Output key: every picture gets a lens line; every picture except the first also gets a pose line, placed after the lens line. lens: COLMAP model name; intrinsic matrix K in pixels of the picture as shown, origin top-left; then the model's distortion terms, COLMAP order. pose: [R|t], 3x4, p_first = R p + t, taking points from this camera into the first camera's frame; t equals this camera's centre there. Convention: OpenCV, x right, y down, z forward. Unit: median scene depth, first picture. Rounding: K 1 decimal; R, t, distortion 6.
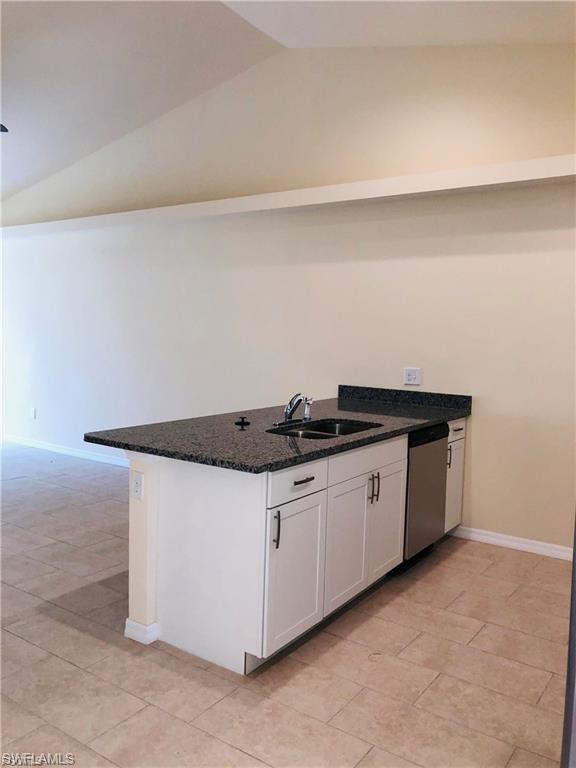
lens RADIAL K [[628.3, 0, 286.9], [0, 628.3, 384.9], [0, 0, 1]] dist [0.009180, -0.015988]
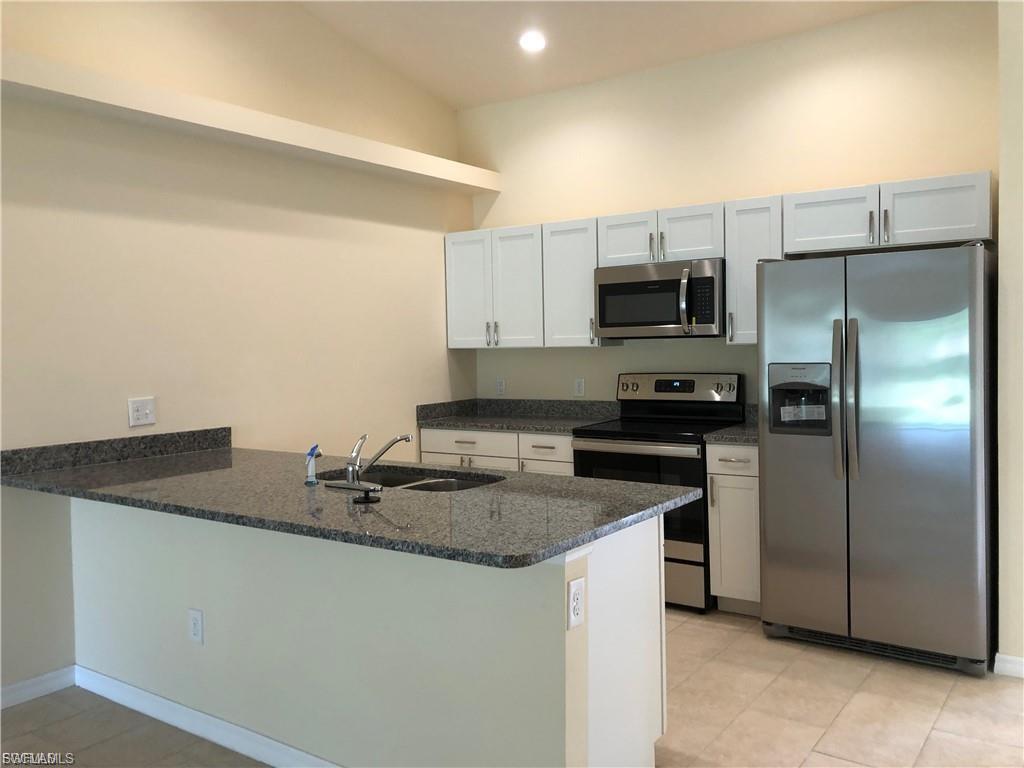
lens RADIAL K [[837.7, 0, 510.8], [0, 837.7, 381.0], [0, 0, 1]] dist [0.009180, -0.015988]
pose [[0.021933, -0.072180, 0.997150, -0.628679], [0.106988, 0.991832, 0.069442, -0.064304], [-0.994018, 0.105160, 0.029476, 0.643608]]
